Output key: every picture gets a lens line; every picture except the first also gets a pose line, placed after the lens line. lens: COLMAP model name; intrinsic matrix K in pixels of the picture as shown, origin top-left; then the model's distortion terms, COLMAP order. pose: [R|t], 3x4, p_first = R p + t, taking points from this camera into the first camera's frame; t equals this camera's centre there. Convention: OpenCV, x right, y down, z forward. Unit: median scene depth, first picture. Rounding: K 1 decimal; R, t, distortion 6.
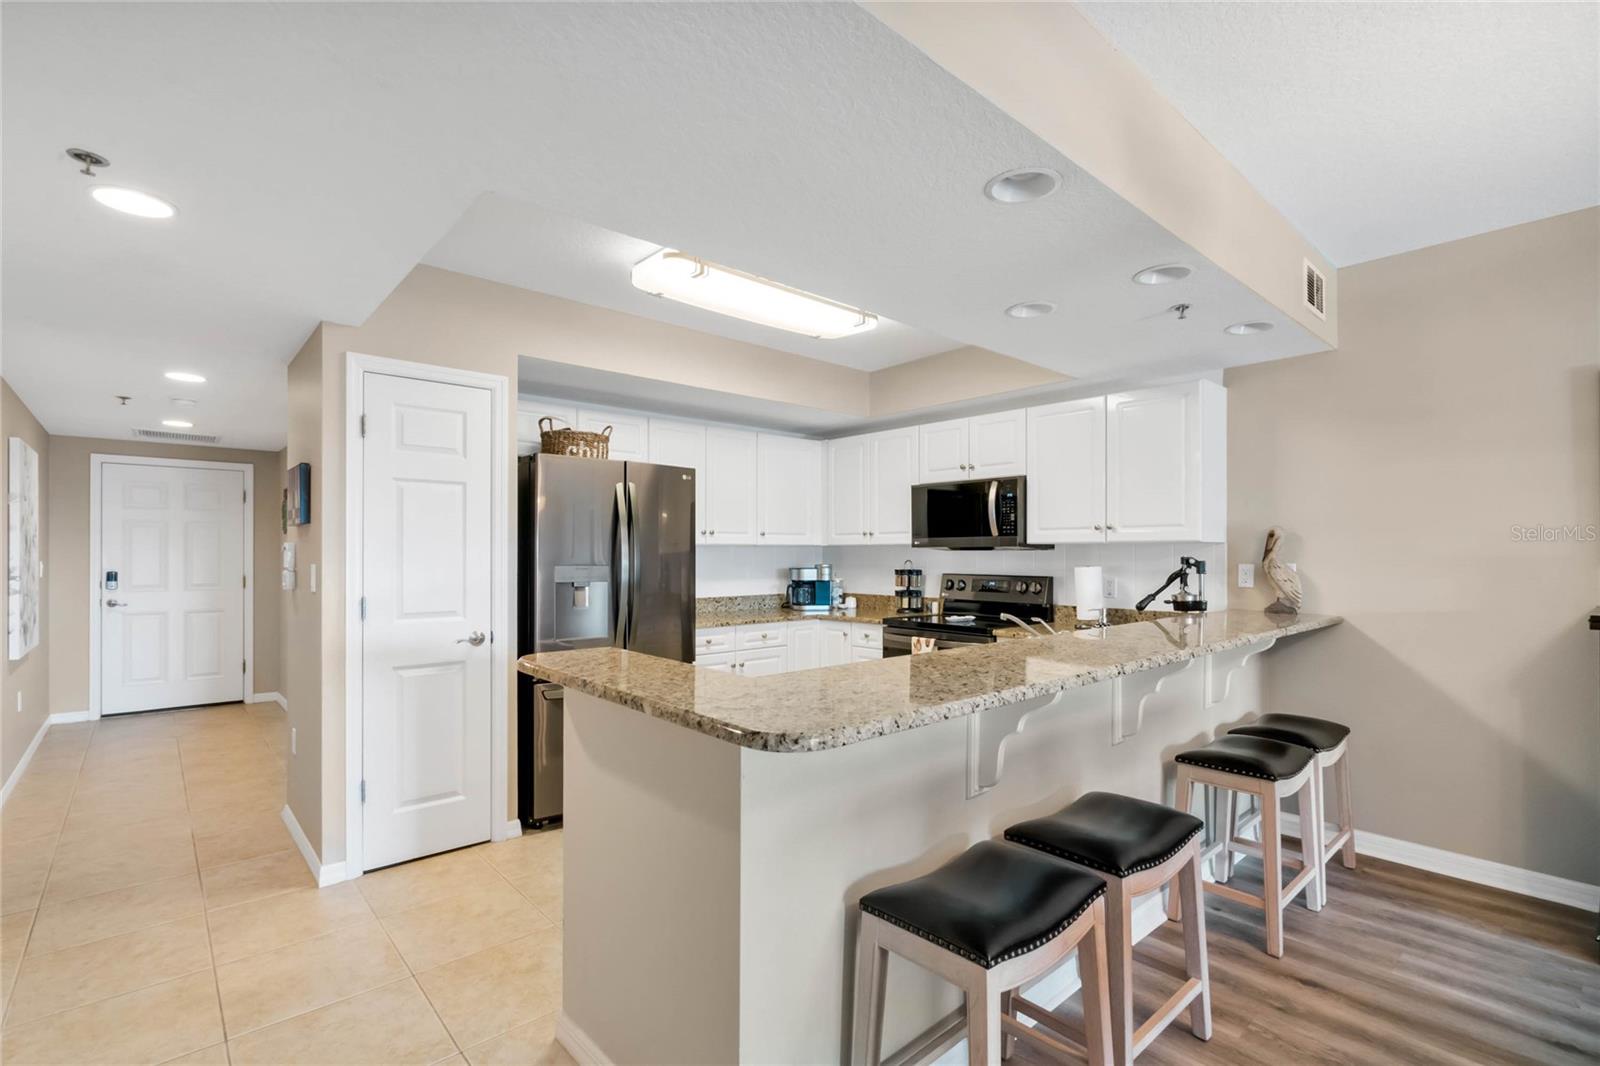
lens RADIAL K [[737.0, 0, 787.3], [0, 737.0, 565.1], [0, 0, 1]] dist [-0.004050, 0.002141]
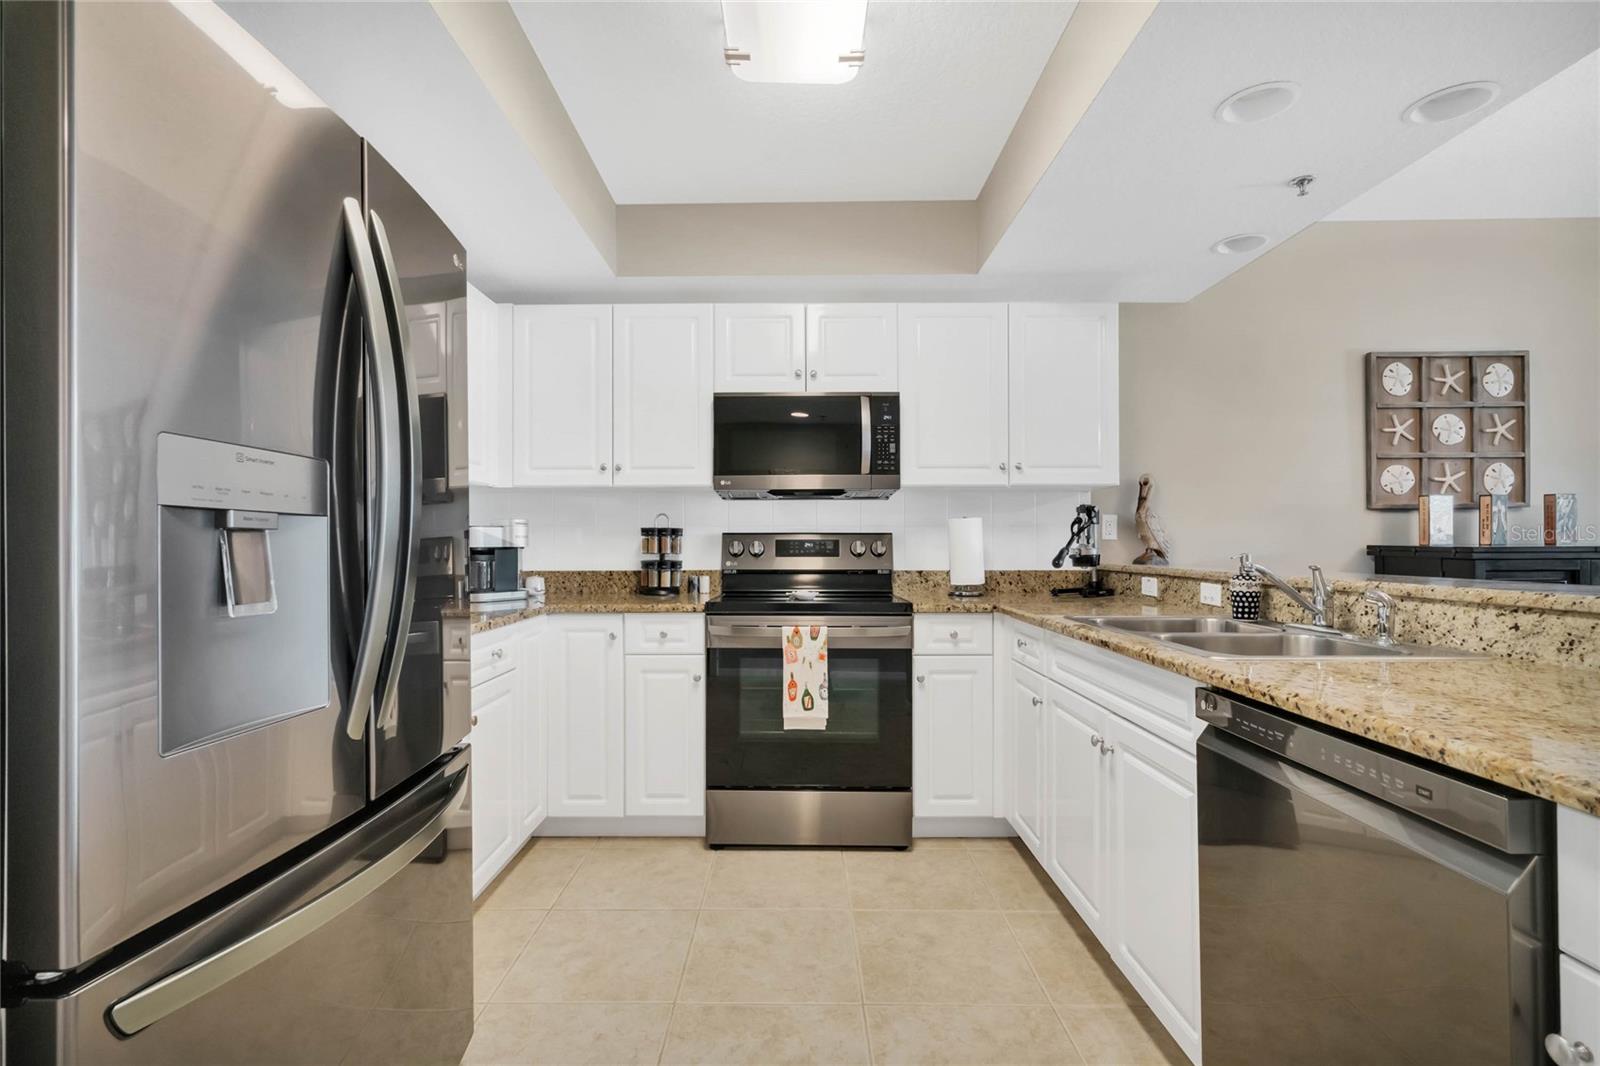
lens RADIAL K [[737.0, 0, 792.7], [0, 737.0, 542.5], [0, 0, 1]] dist [-0.004050, 0.002141]
pose [[0.666869, 0.000333, 0.745175, -0.244432], [0.013915, 0.999820, -0.012899, 0.028825], [-0.745045, 0.018971, 0.666745, 0.488179]]
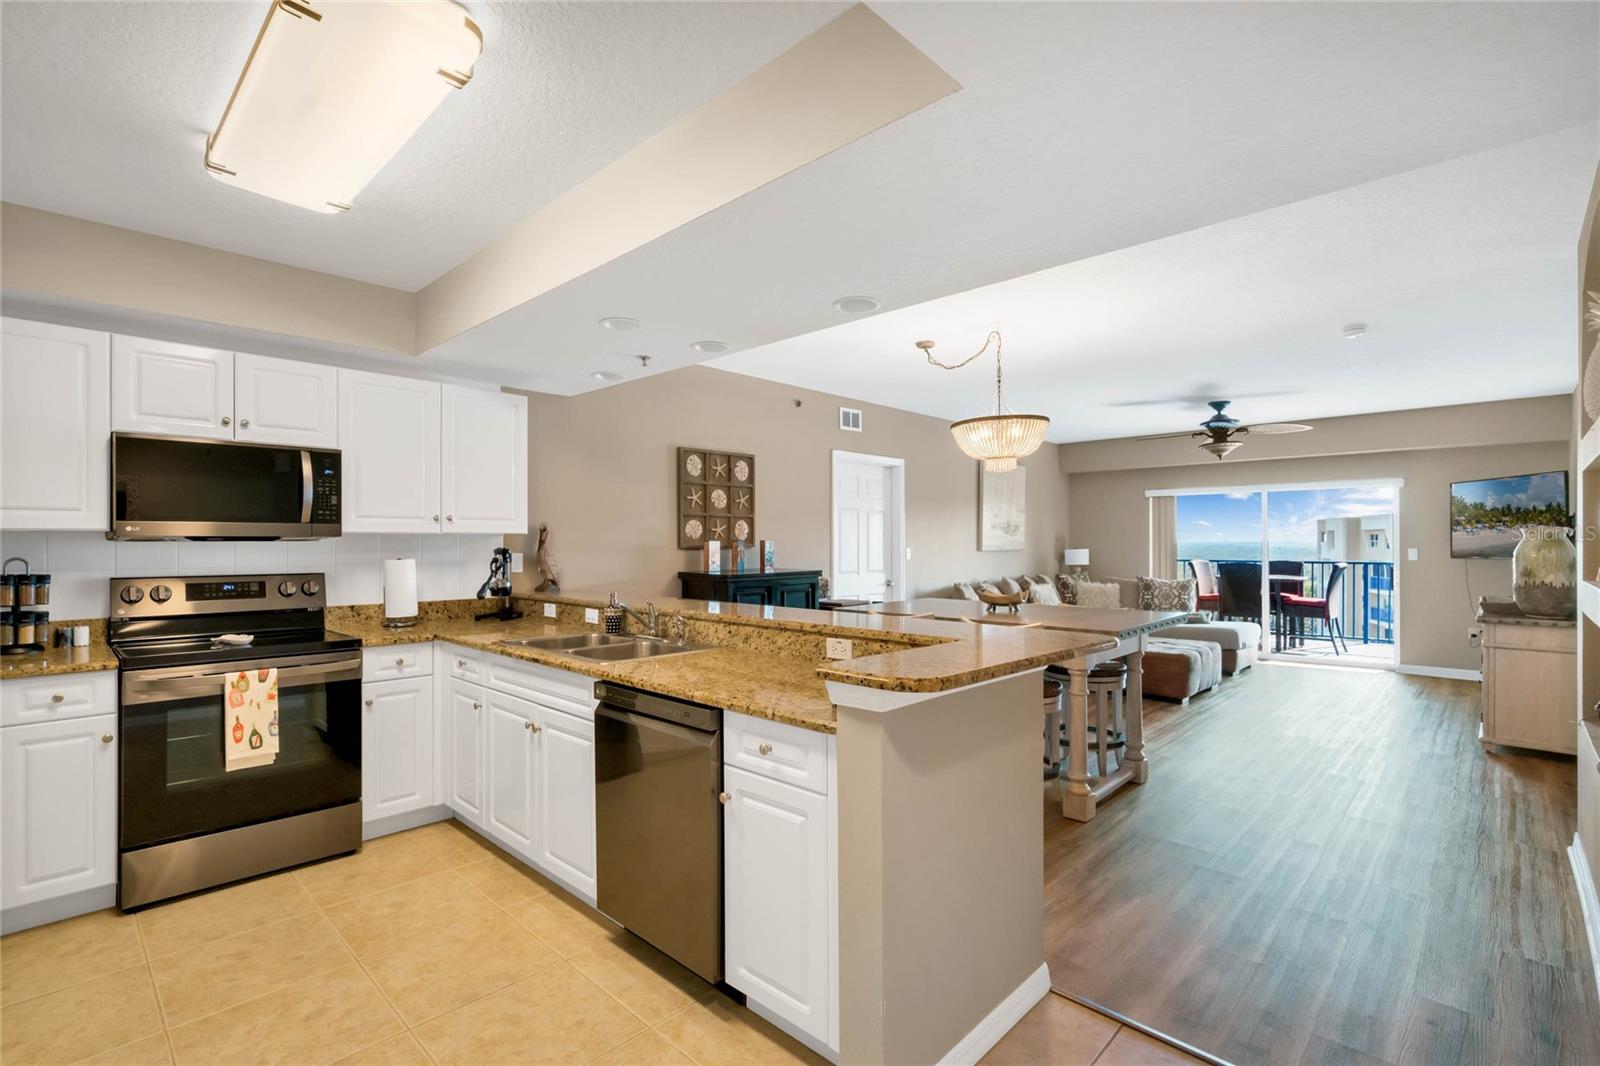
lens RADIAL K [[737.0, 0, 794.4], [0, 737.0, 540.3], [0, 0, 1]] dist [-0.004050, 0.002141]
pose [[-0.080512, 0.002370, 0.996751, -0.438854], [0.016118, 0.999870, -0.001075, -0.010054], [-0.996623, 0.015979, -0.080540, 0.465432]]
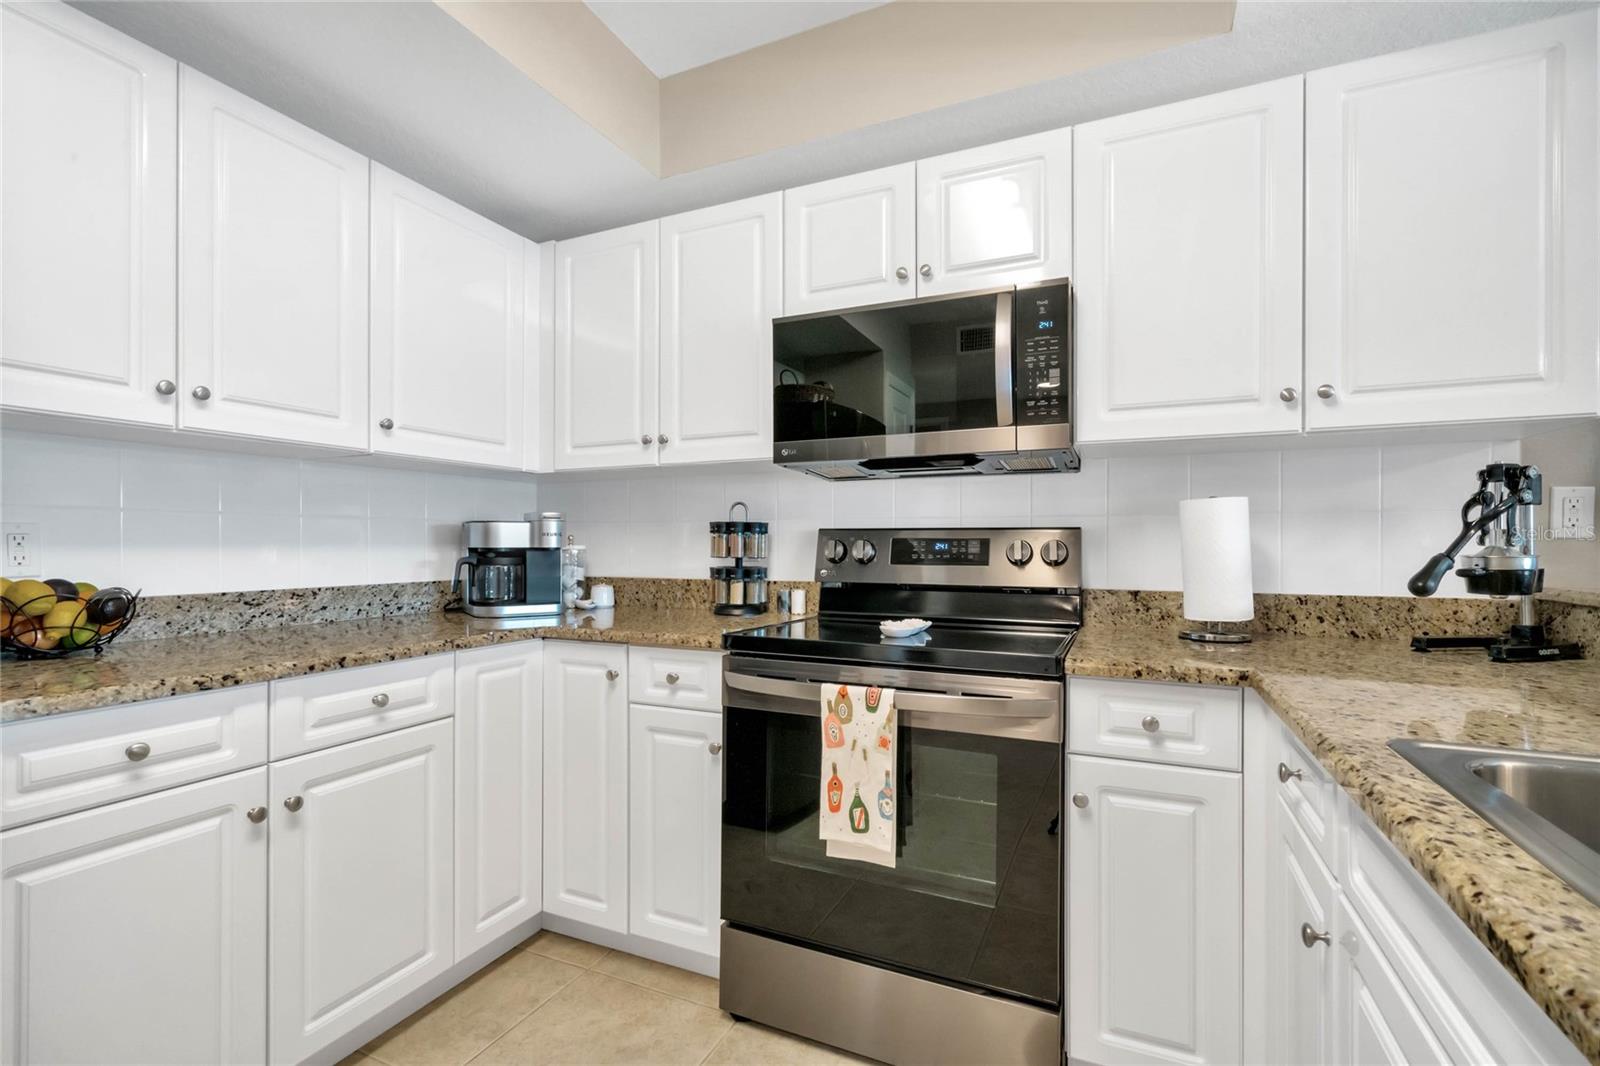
lens RADIAL K [[737.0, 0, 789.3], [0, 737.0, 543.1], [0, 0, 1]] dist [-0.004050, 0.002141]
pose [[0.914967, 0.001655, 0.403526, 0.004317], [0.005565, 0.999845, -0.016719, 0.027492], [-0.403491, 0.017543, 0.914815, 0.564235]]
